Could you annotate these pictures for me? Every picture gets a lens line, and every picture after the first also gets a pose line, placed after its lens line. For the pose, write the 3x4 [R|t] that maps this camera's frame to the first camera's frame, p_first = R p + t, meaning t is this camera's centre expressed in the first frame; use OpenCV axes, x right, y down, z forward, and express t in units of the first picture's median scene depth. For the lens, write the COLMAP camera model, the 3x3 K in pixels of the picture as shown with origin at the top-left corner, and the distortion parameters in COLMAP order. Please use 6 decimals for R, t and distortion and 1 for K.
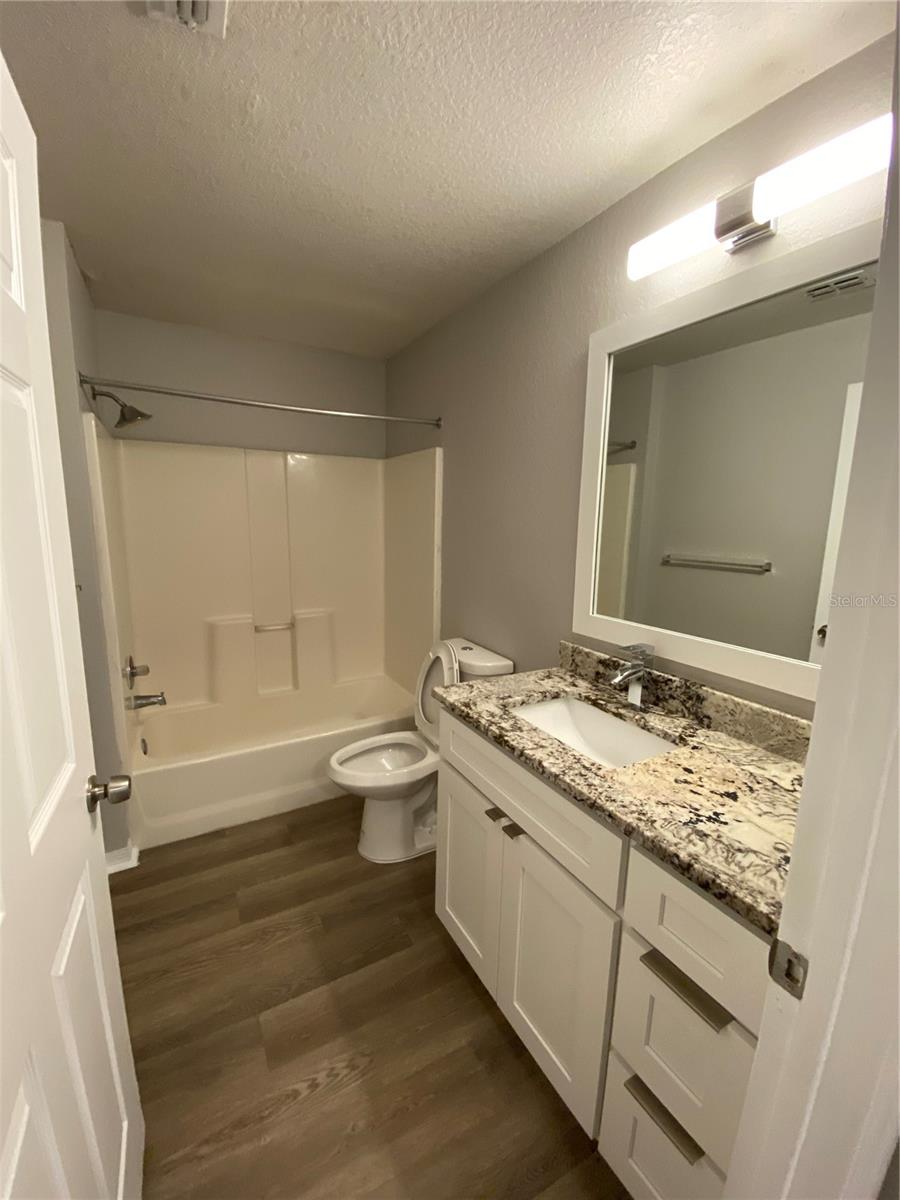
lens RADIAL K [[473.7, 0, 450.0], [0, 473.7, 600.0], [0, 0, 1]] dist [0.019087, -0.027124]
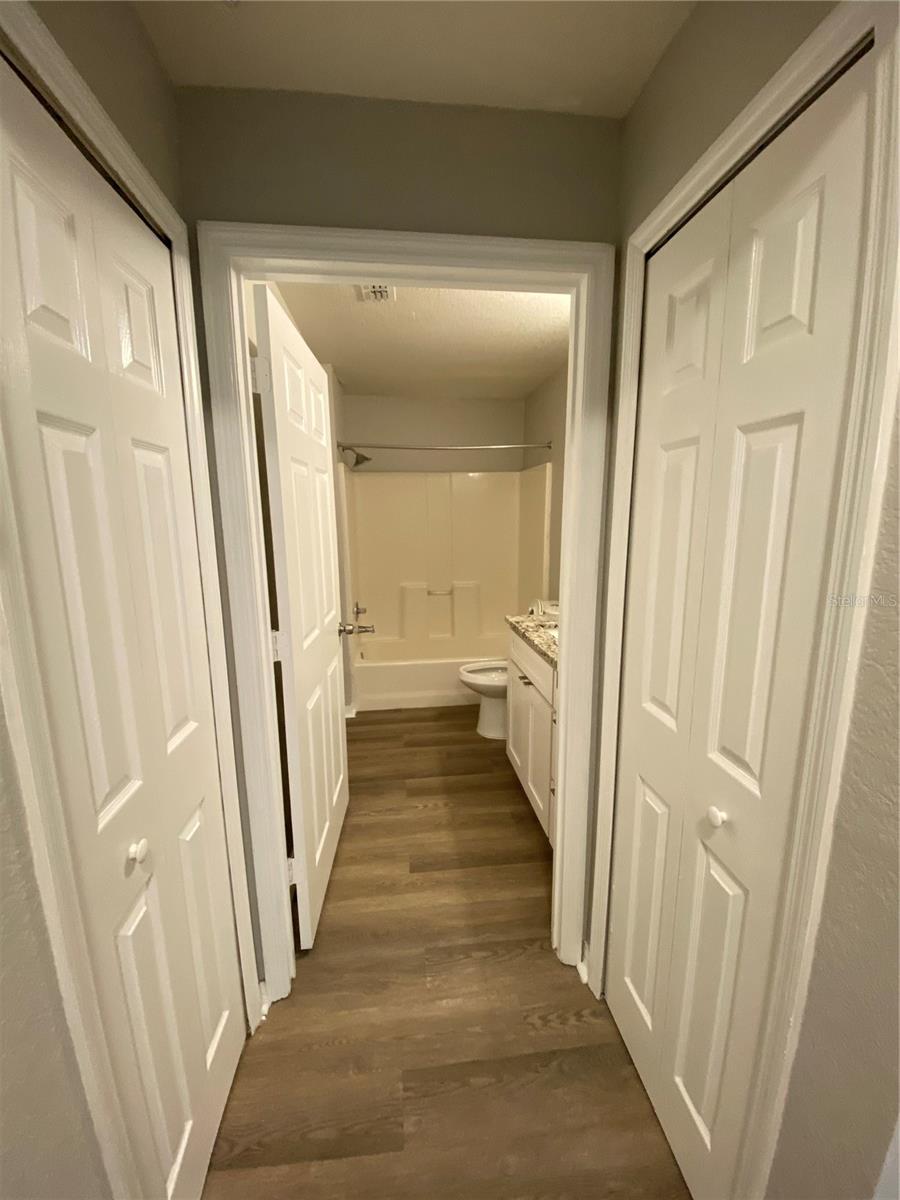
lens RADIAL K [[484.4, 0, 450.0], [0, 484.4, 600.0], [0, 0, 1]] dist [0.024377, -0.017995]
pose [[0.917999, 0.035680, -0.394975, 0.371485], [-0.034184, 0.999357, 0.010827, 0.094295], [0.395107, 0.003563, 0.918628, -0.539598]]
